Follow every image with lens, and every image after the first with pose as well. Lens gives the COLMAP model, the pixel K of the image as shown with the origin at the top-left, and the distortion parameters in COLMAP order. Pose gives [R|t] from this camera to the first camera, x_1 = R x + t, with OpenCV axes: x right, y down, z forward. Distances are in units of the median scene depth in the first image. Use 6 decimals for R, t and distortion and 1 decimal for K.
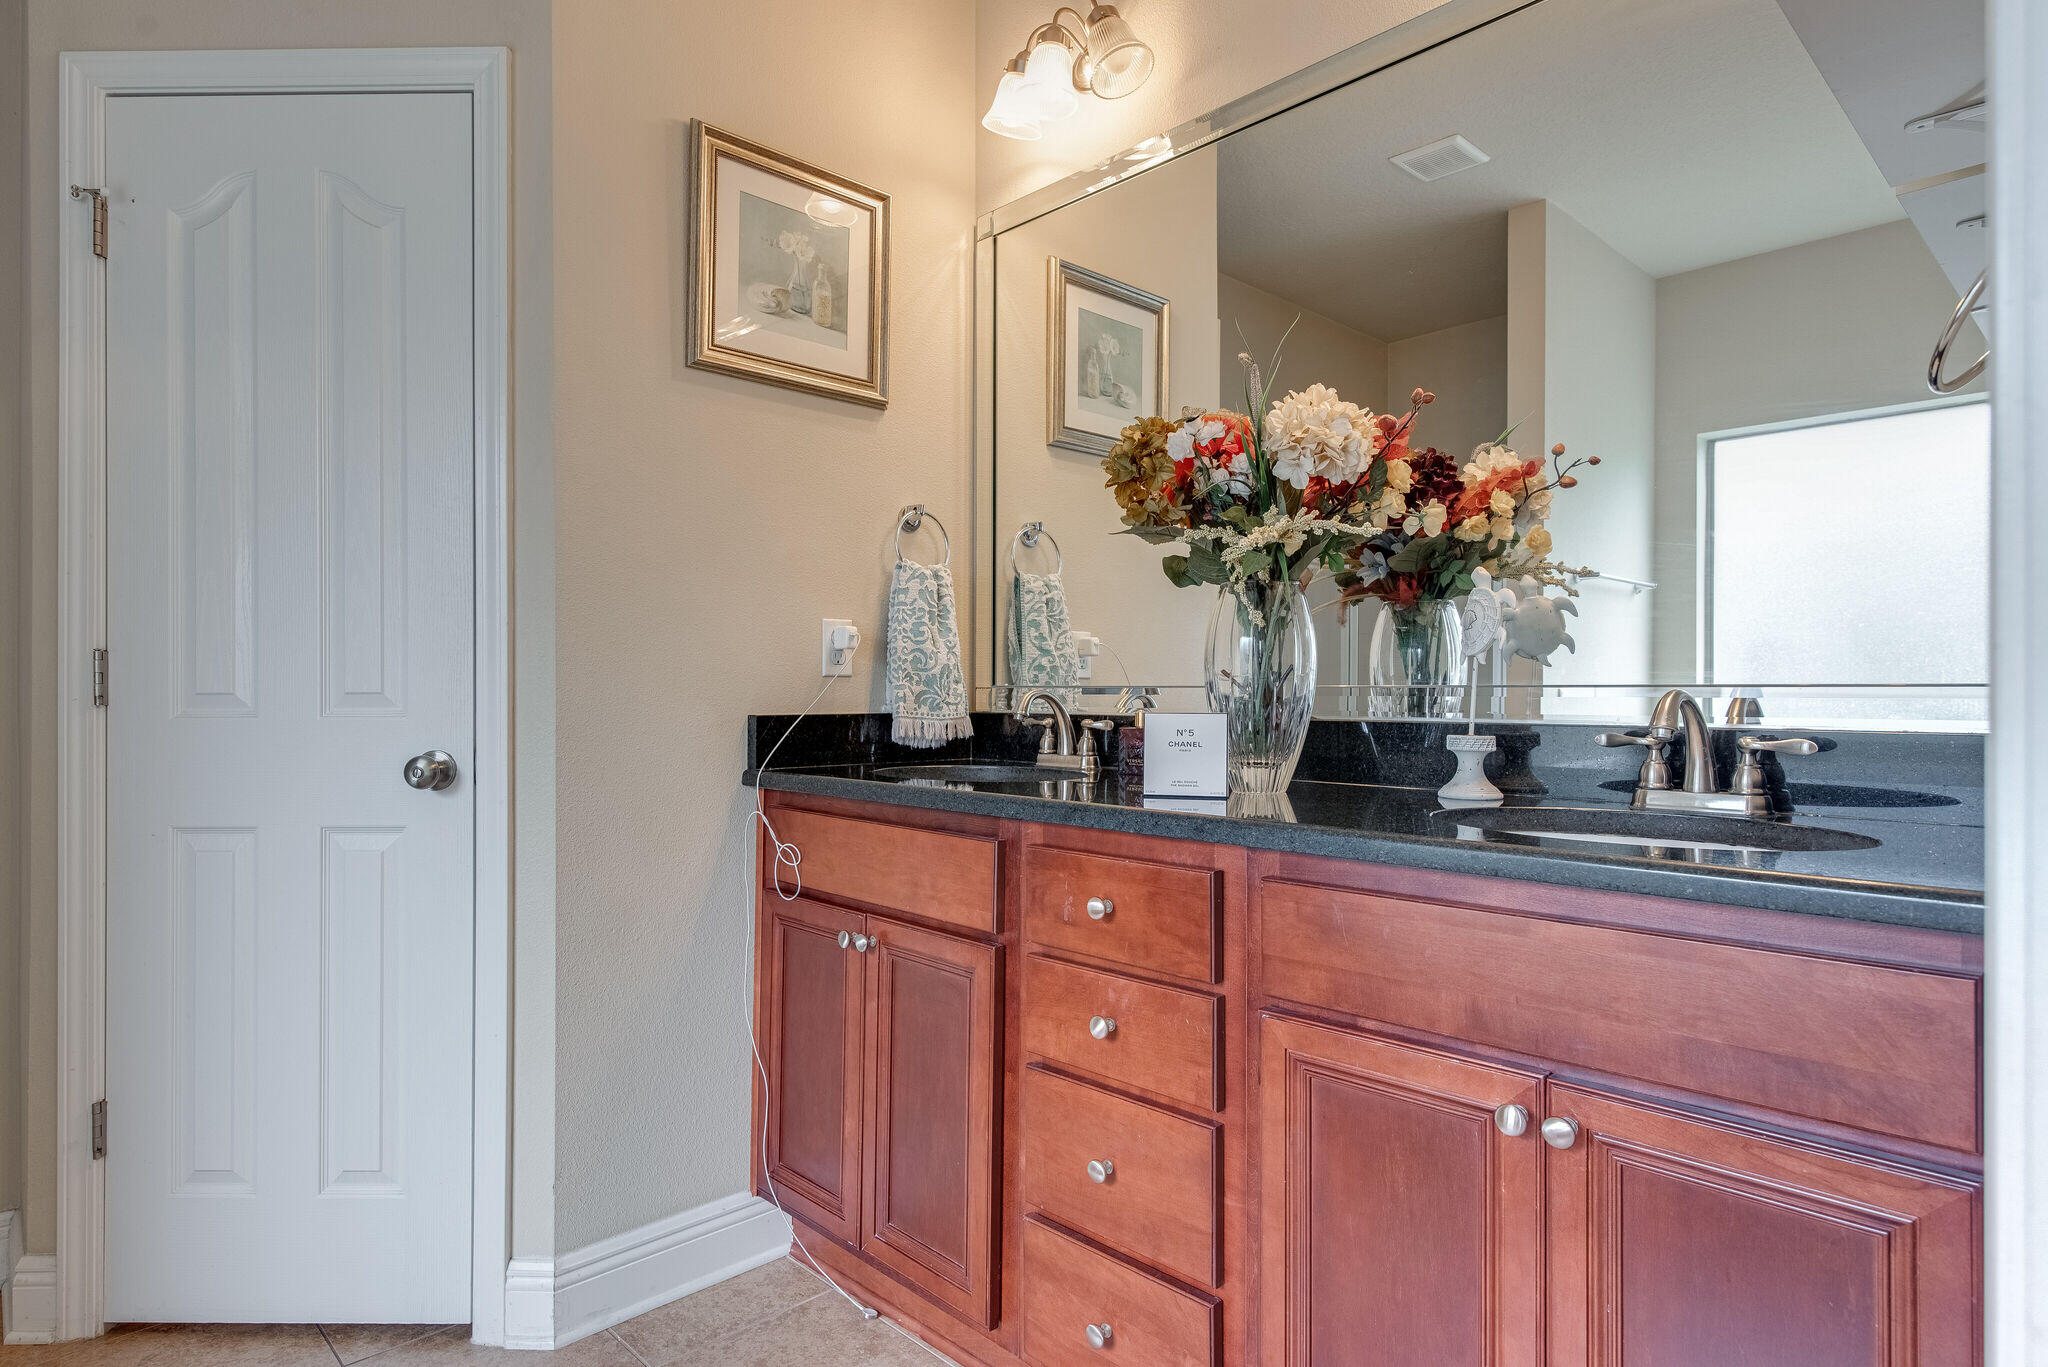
lens RADIAL K [[1132.6, 0, 1032.3], [0, 1132.6, 696.6], [0, 0, 1]] dist [0.008412, -0.002583]
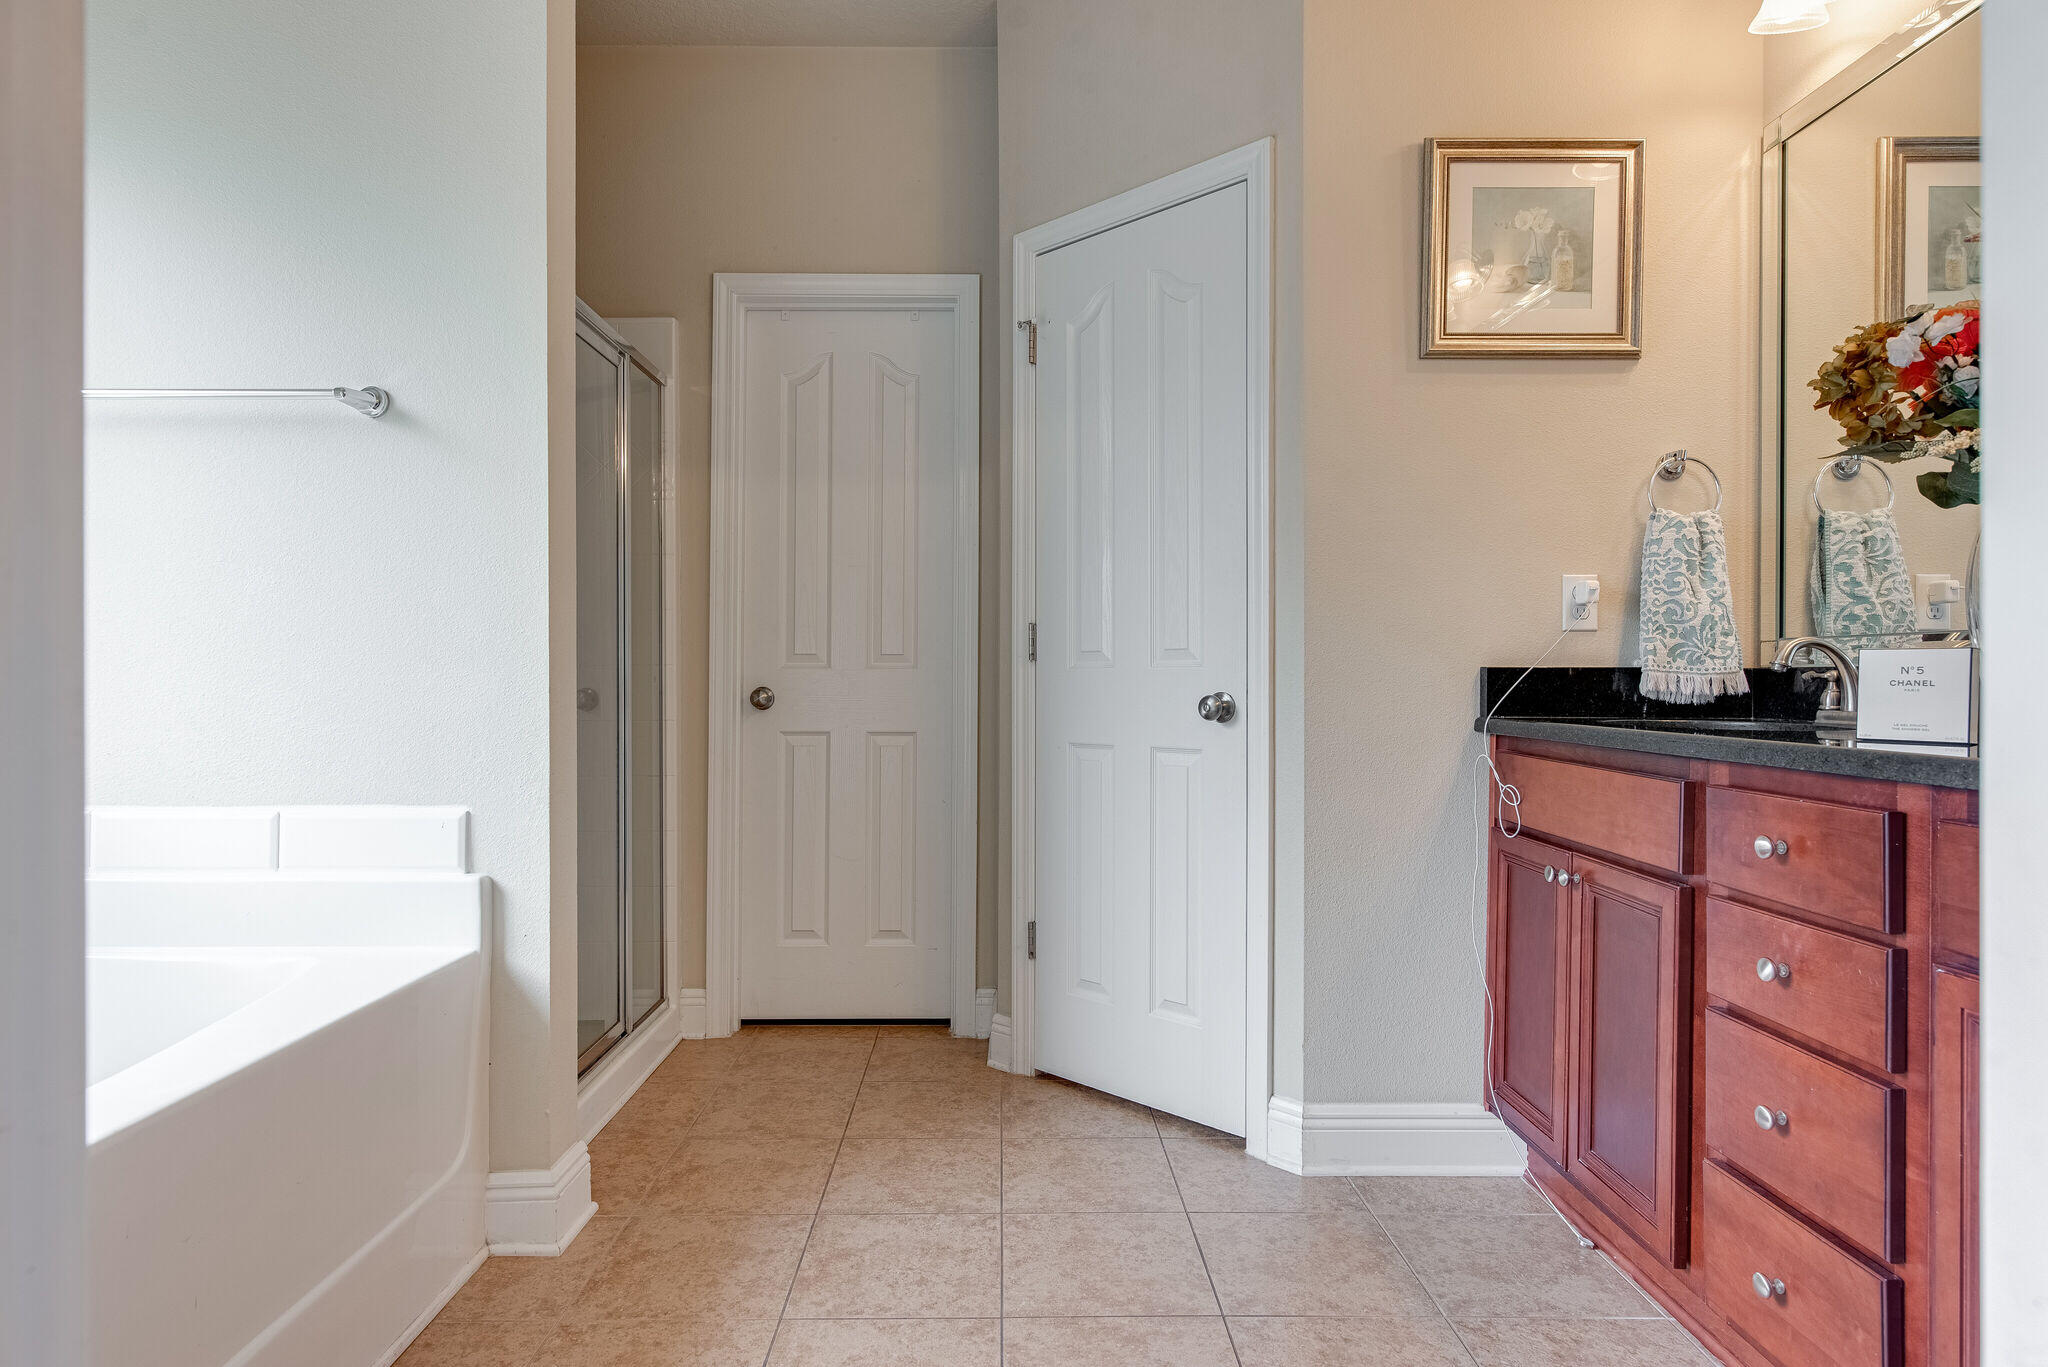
lens RADIAL K [[1132.6, 0, 1016.2], [0, 1132.6, 684.5], [0, 0, 1]] dist [0.008412, -0.002583]
pose [[0.730080, 0.003760, -0.683351, 0.192903], [-0.001414, 0.999991, 0.003993, 0.033727], [0.683360, -0.001949, 0.730079, -0.114121]]
